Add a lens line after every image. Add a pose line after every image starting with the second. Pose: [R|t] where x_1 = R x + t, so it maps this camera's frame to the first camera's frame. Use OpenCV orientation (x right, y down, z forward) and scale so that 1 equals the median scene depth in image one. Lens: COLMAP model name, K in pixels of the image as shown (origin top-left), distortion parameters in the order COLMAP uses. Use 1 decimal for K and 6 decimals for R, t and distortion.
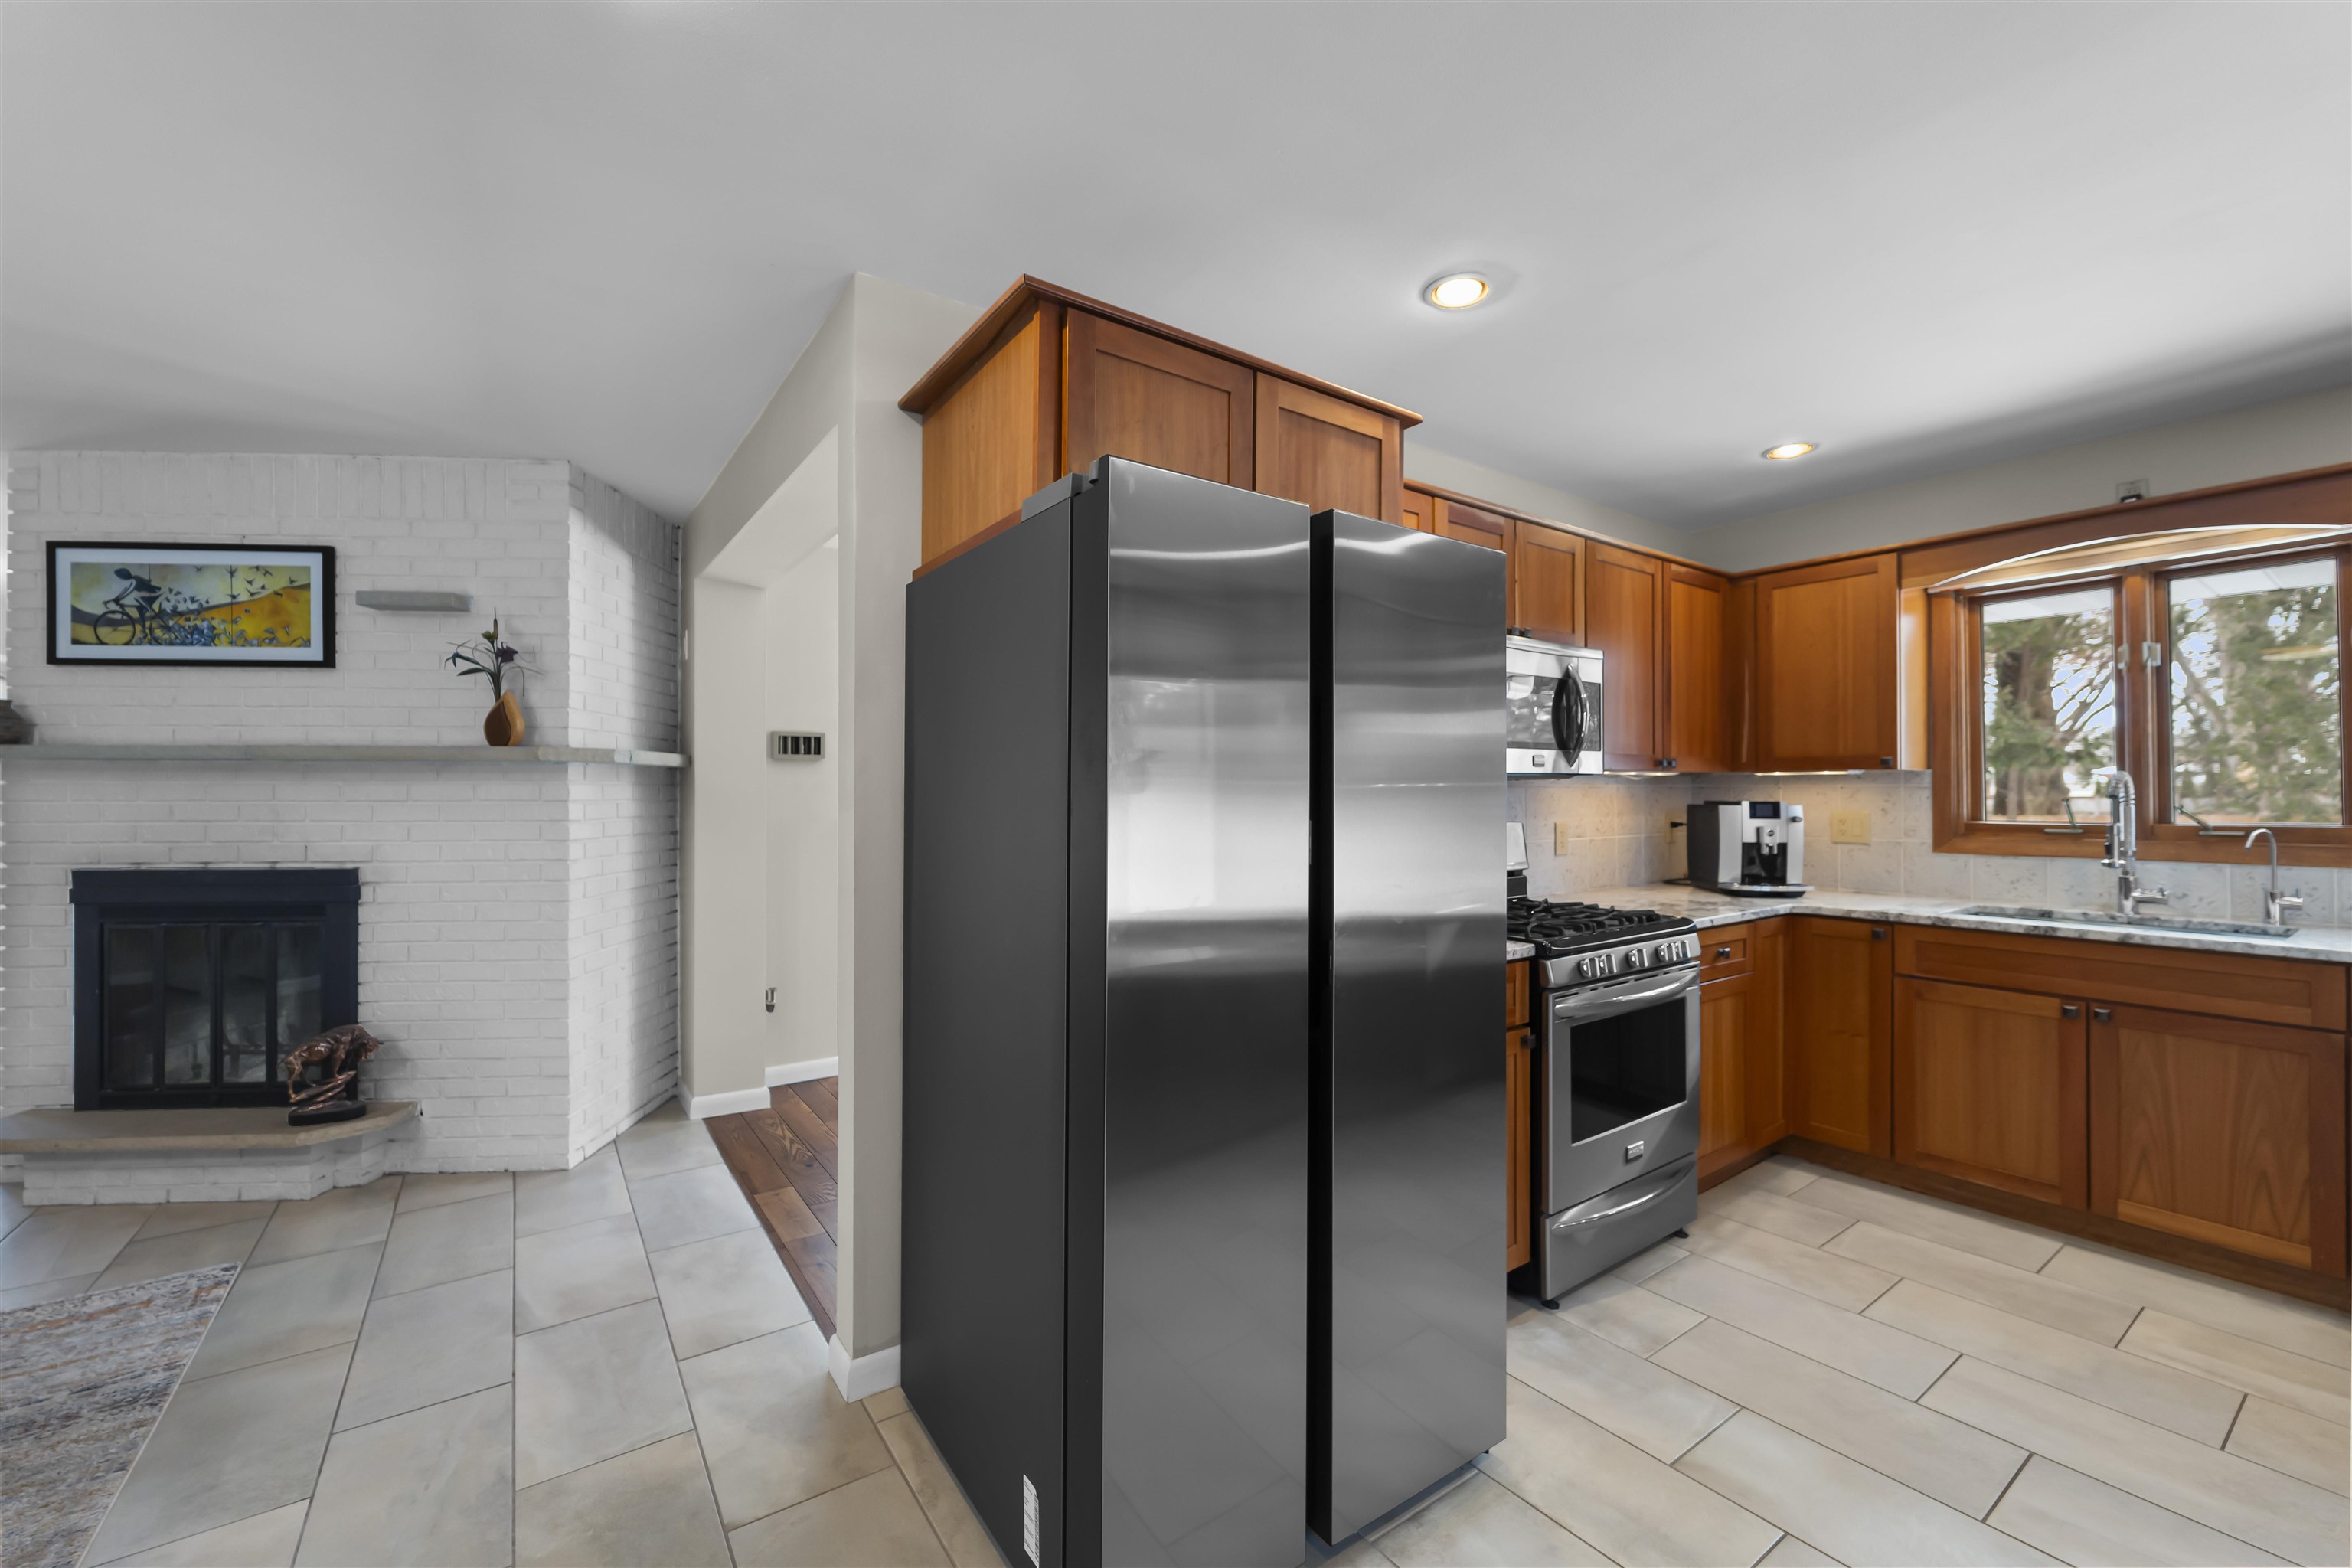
lens RADIAL K [[933.8, 0, 1168.7], [0, 933.8, 785.8], [0, 0, 1]] dist [-0.000066, -0.000187]
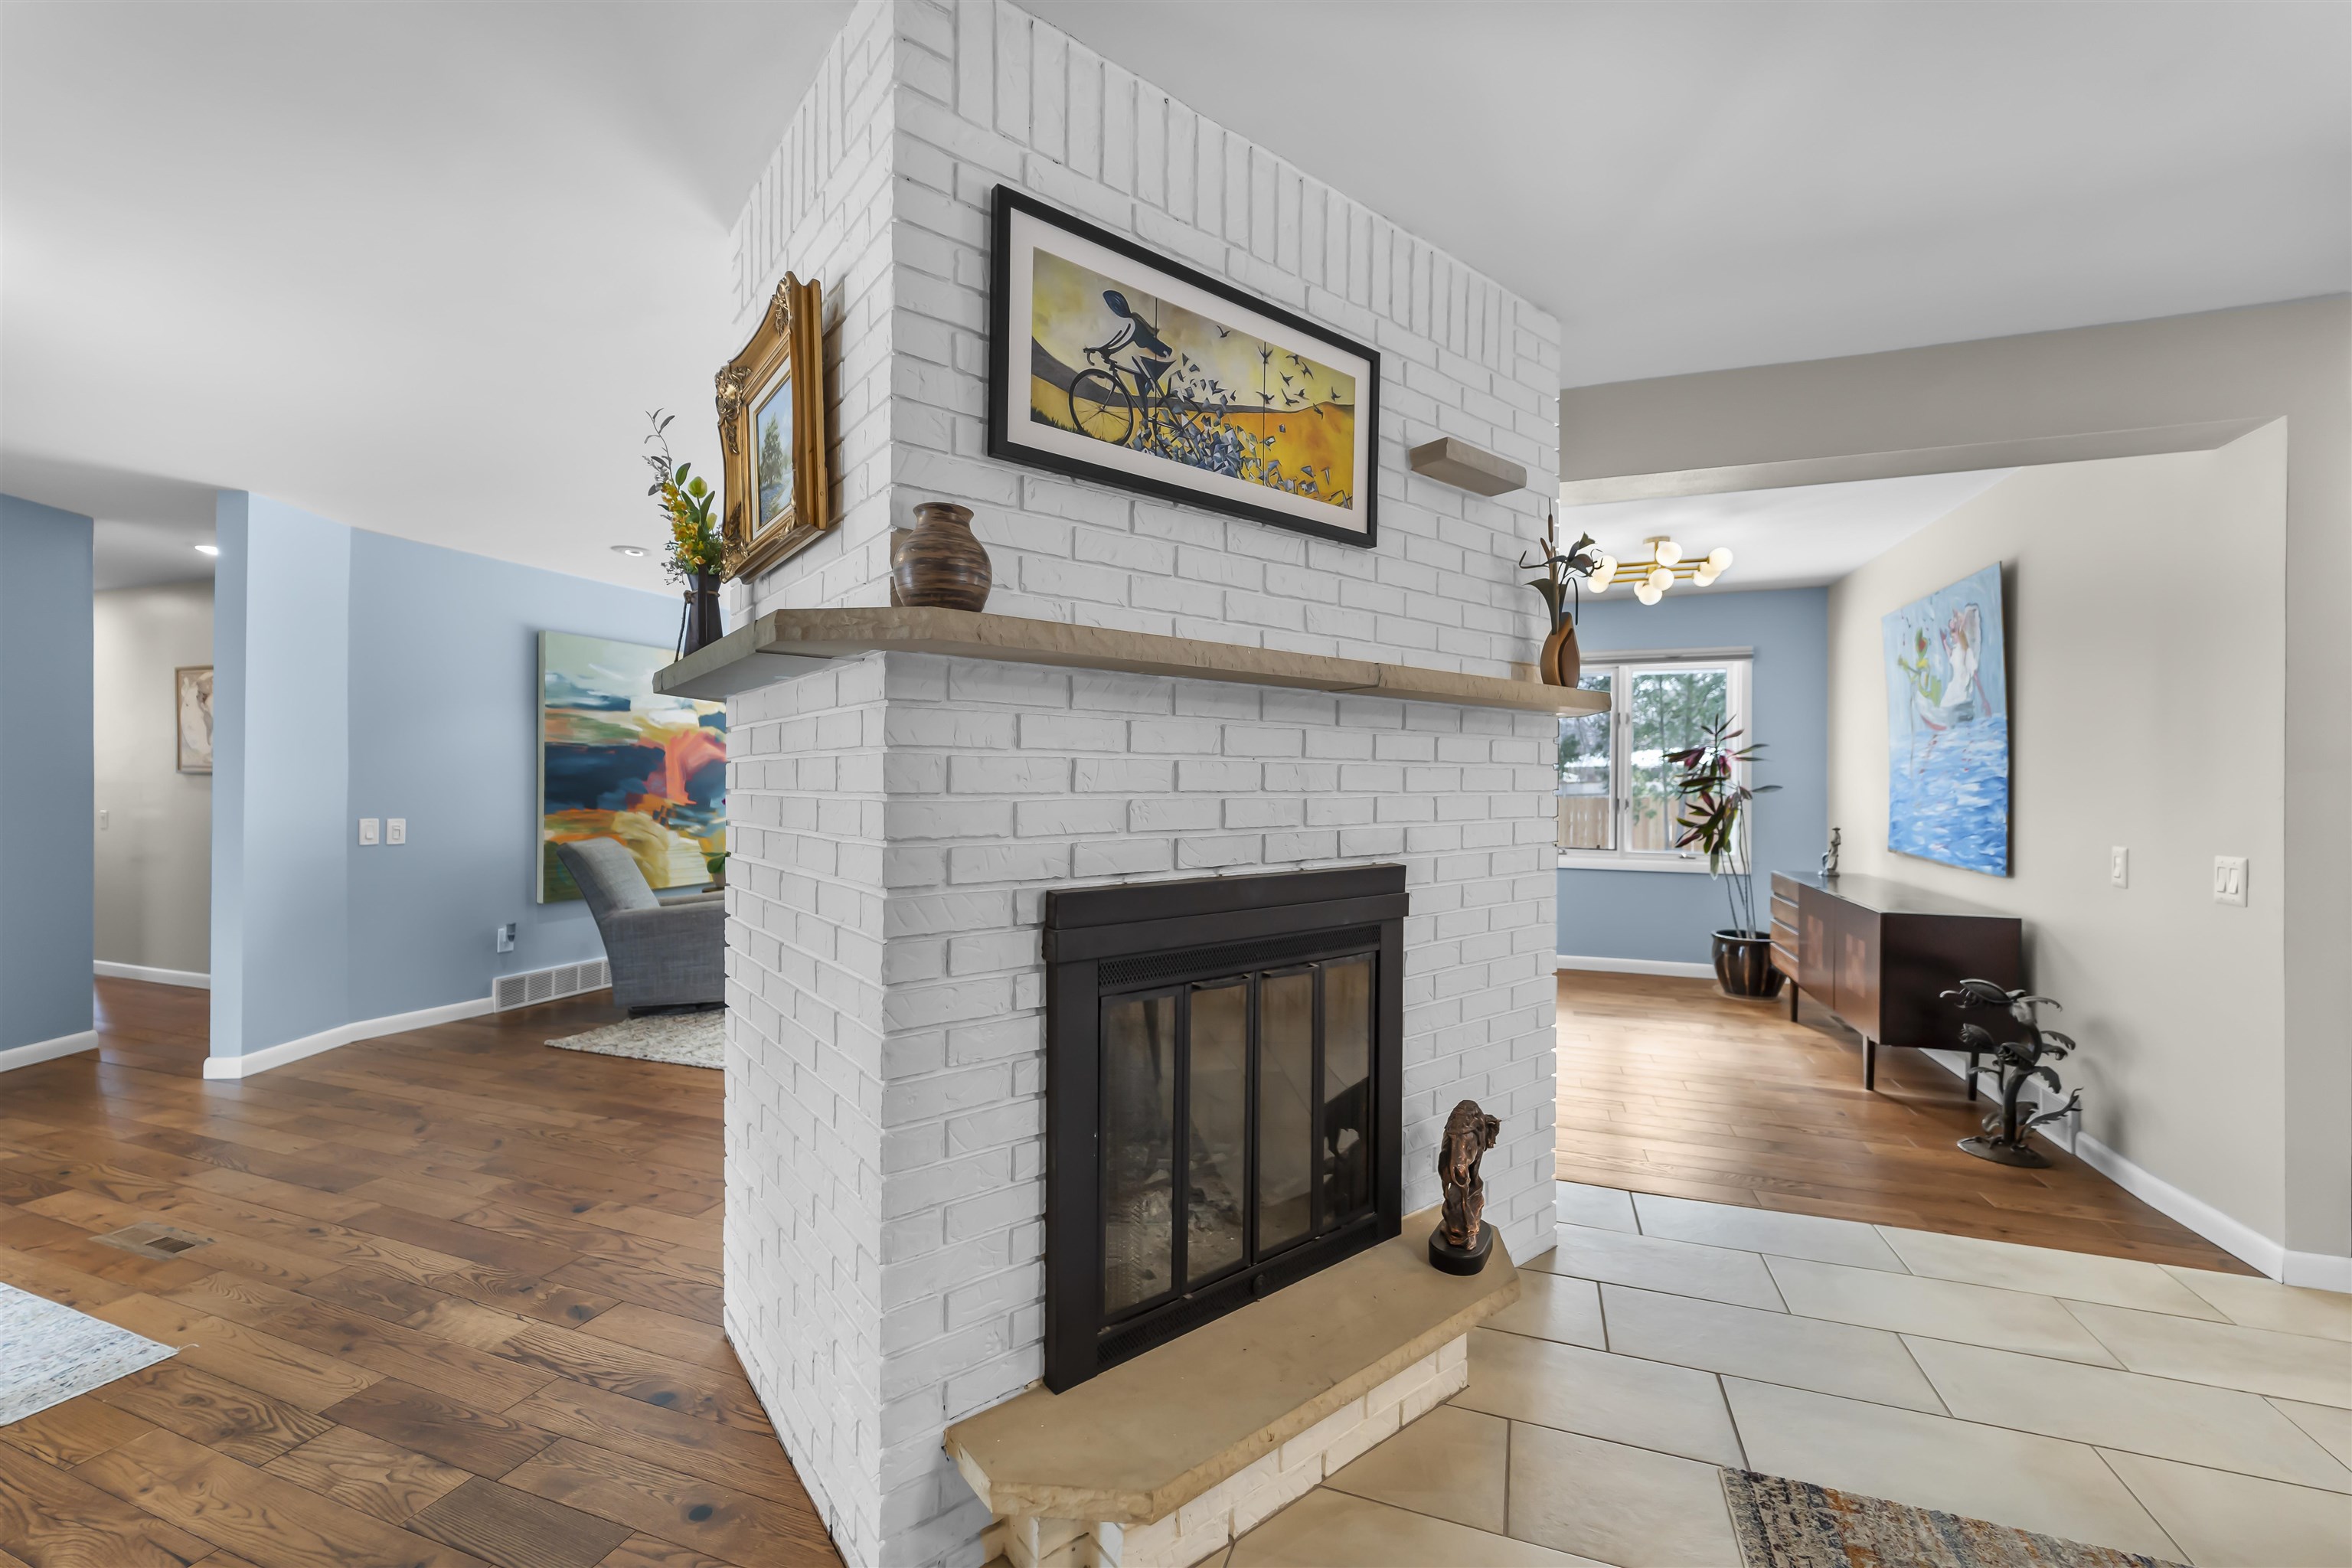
lens RADIAL K [[933.8, 0, 1168.7], [0, 933.8, 785.8], [0, 0, 1]] dist [-0.000066, -0.000187]
pose [[0.825989, 0.002044, 0.563682, -1.377200], [-0.007078, 0.999952, 0.006746, 0.030869], [-0.563642, -0.009562, 0.825964, 0.562259]]
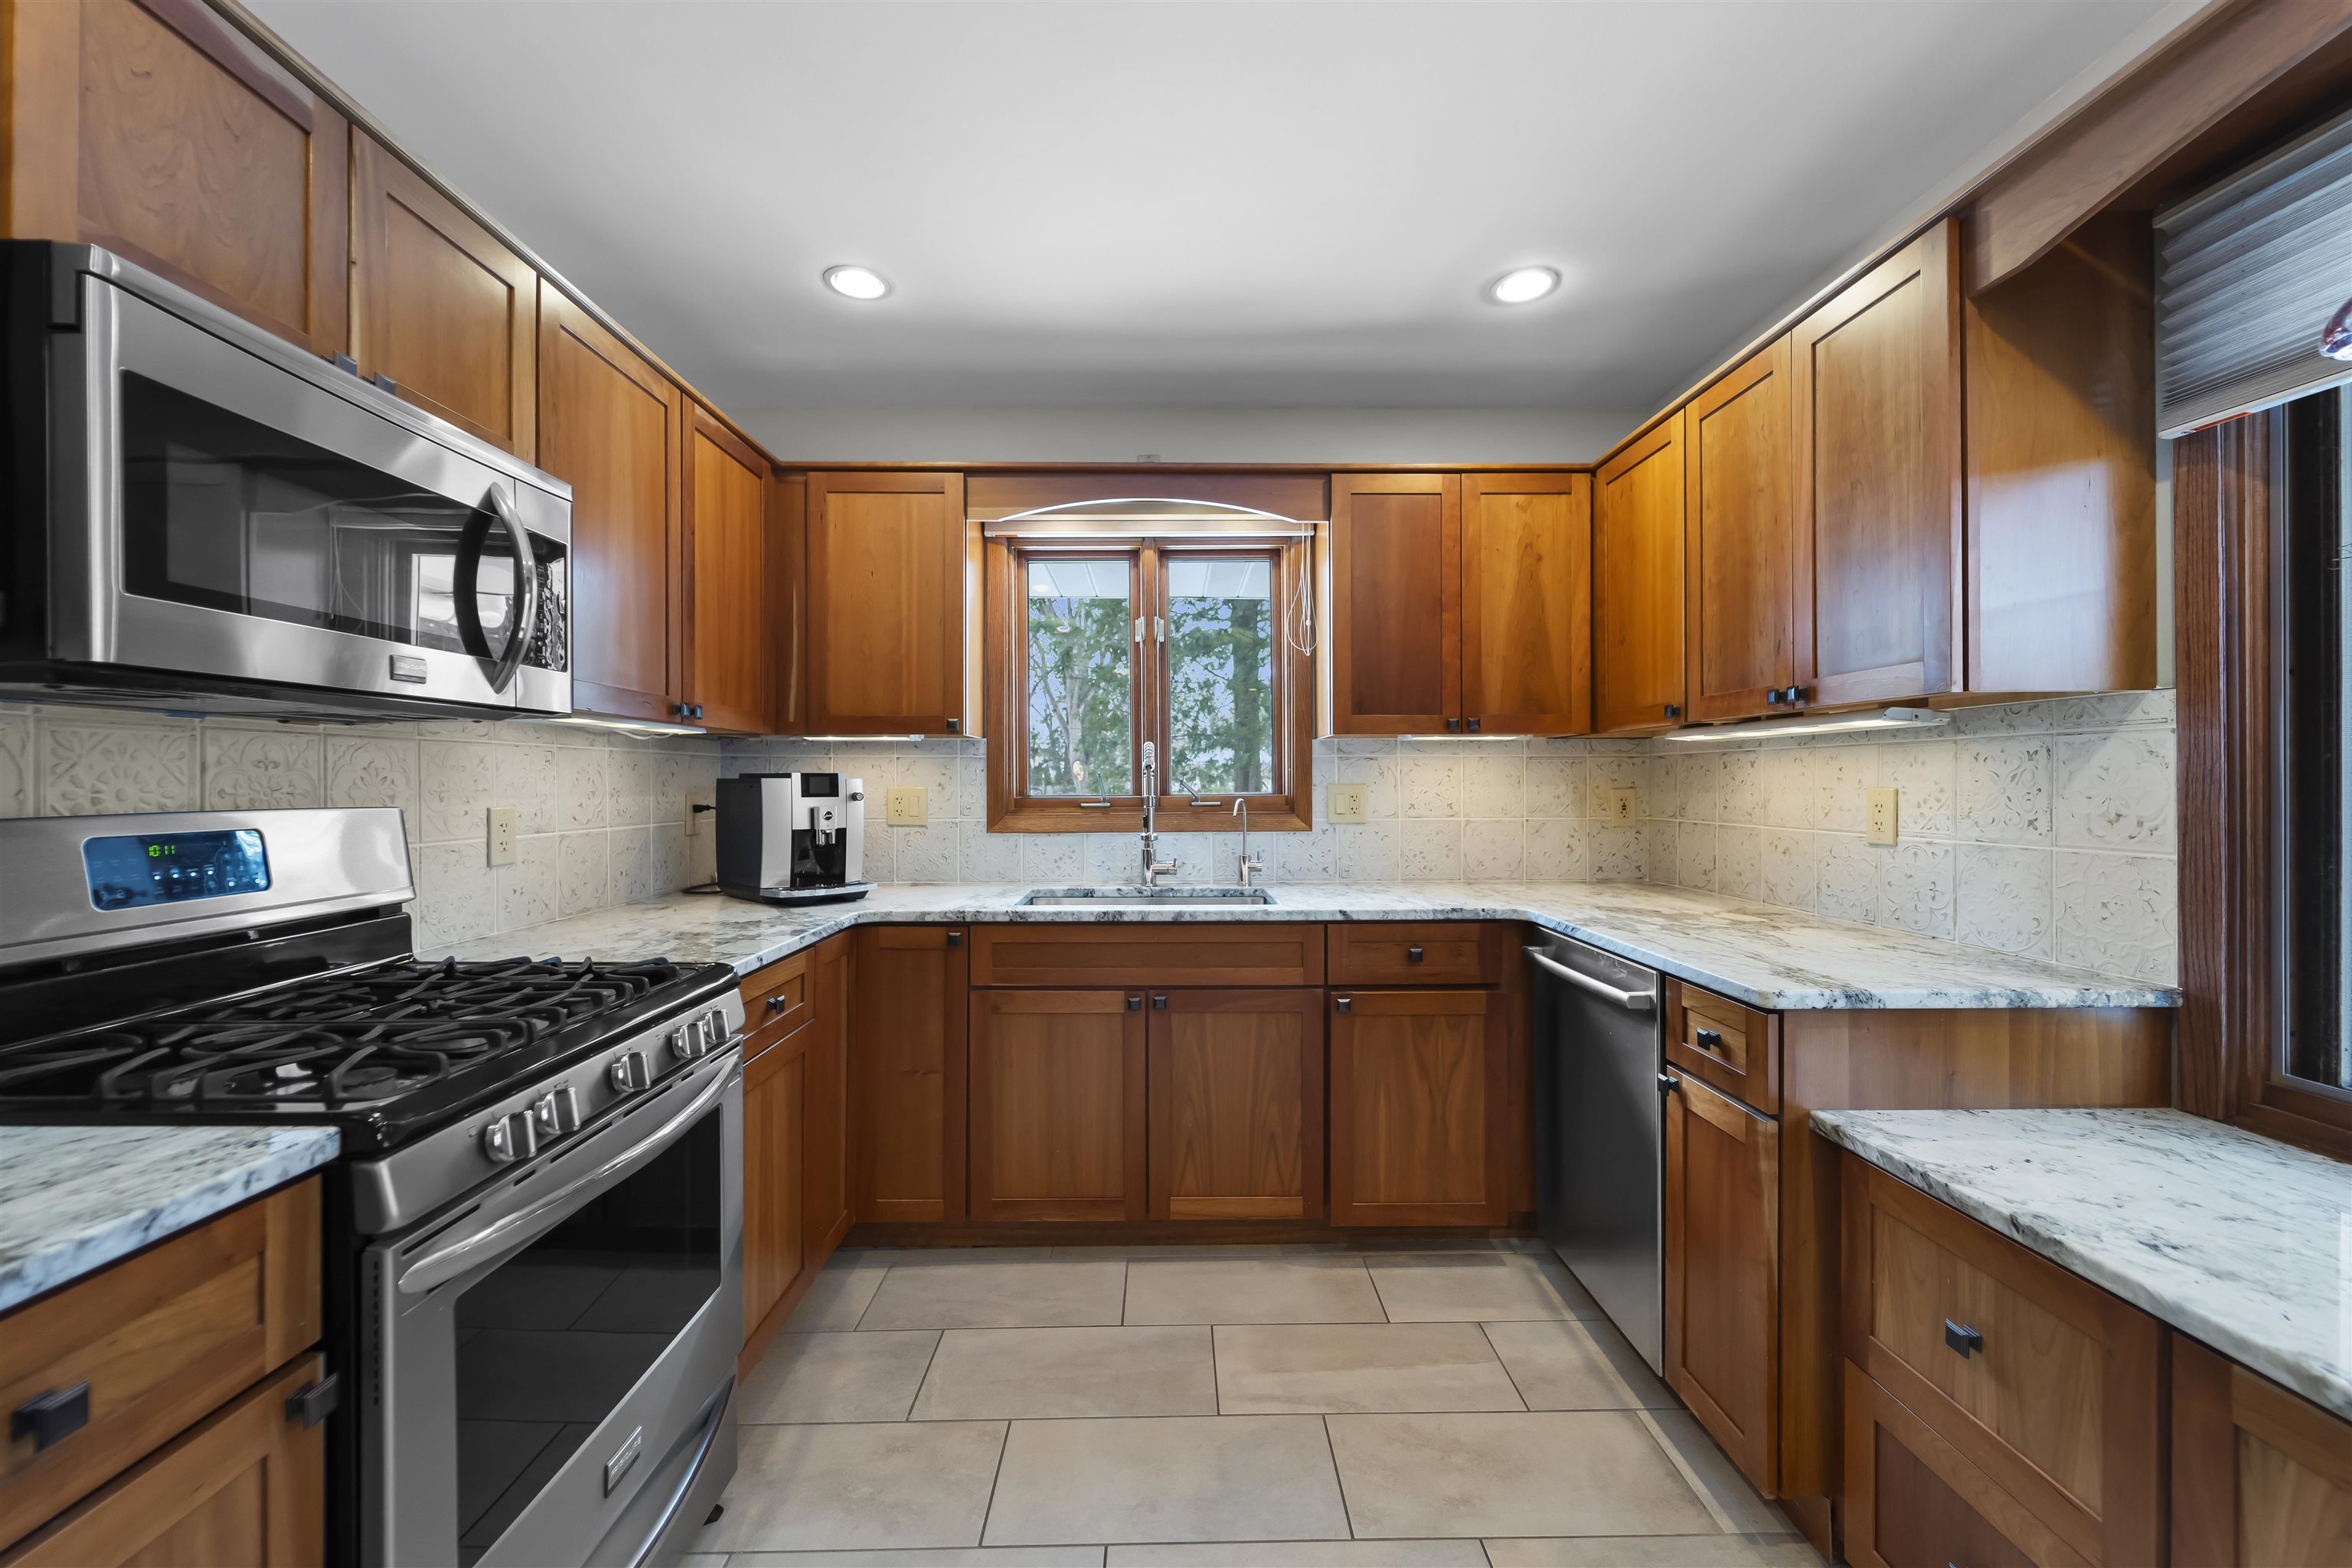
lens RADIAL K [[933.8, 0, 1168.7], [0, 933.8, 785.8], [0, 0, 1]] dist [-0.000066, -0.000187]
pose [[0.567055, -0.001677, 0.823678, 0.206648], [-0.006087, 0.999962, 0.006227, 0.022541], [-0.823657, -0.008545, 0.567024, 0.390691]]
